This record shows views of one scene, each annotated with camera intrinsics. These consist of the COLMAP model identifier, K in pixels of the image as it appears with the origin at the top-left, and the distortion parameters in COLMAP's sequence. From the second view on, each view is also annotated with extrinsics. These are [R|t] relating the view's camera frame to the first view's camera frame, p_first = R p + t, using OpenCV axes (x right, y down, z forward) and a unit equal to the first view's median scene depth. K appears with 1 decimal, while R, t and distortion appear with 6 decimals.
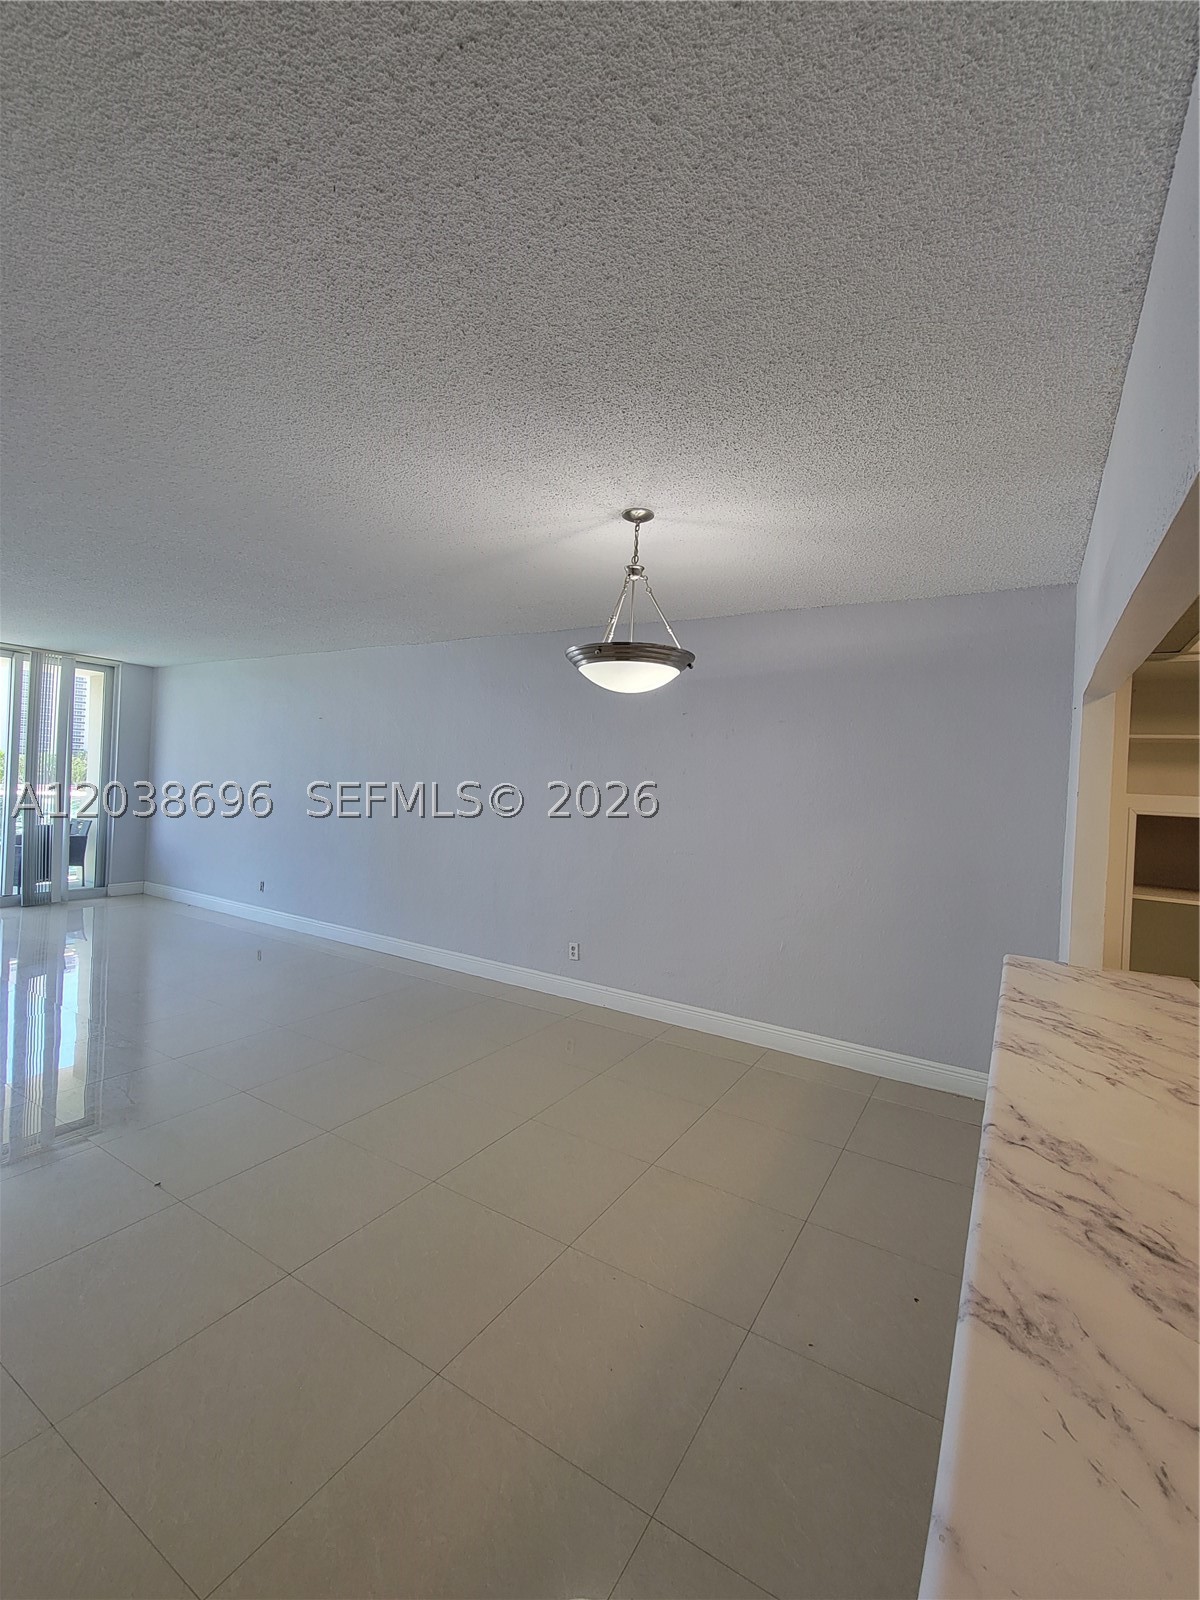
lens RADIAL K [[703.7, 0, 591.4], [0, 703.7, 792.4], [0, 0, 1]] dist [-0.000541, 0.000036]
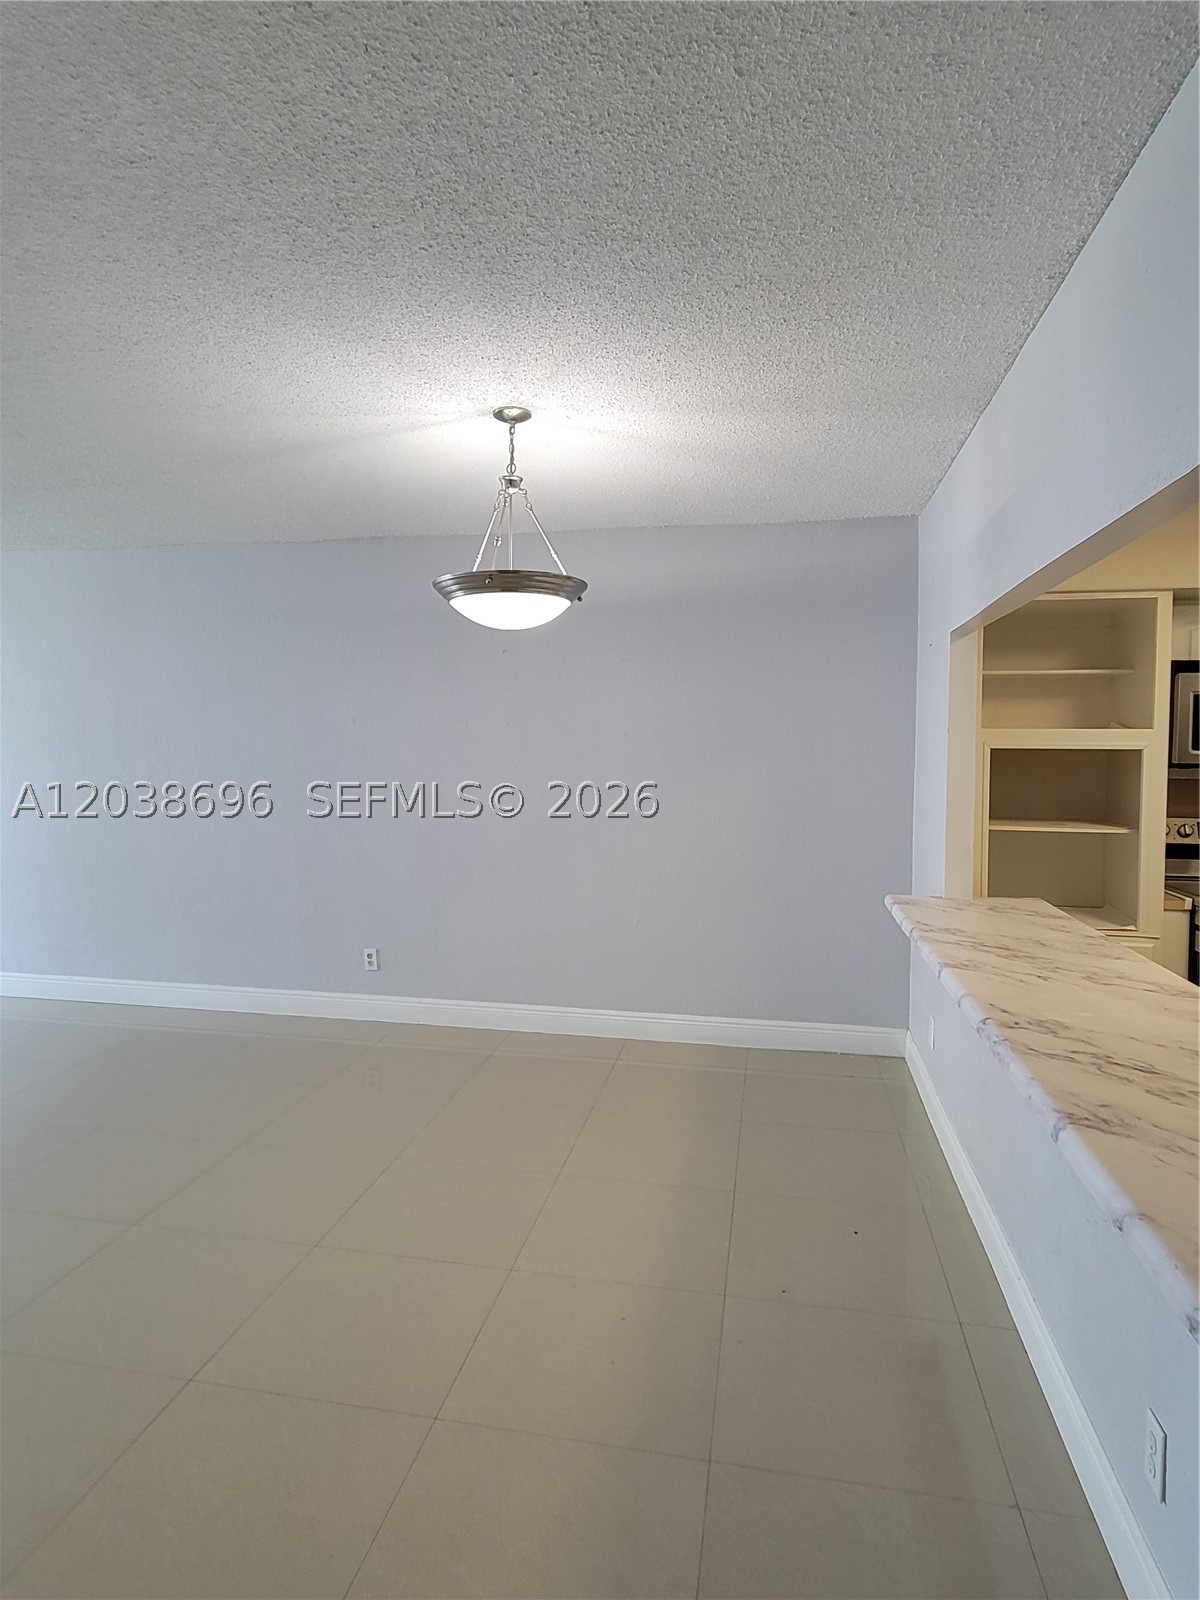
lens RADIAL K [[941.2, 0, 599.6], [0, 941.2, 791.6], [0, 0, 1]] dist [0.003853, -0.004701]
pose [[0.932939, -0.059011, 0.355167, -0.267410], [0.043959, 0.997766, 0.050308, -0.000263], [-0.357342, -0.031321, 0.933448, -0.094566]]
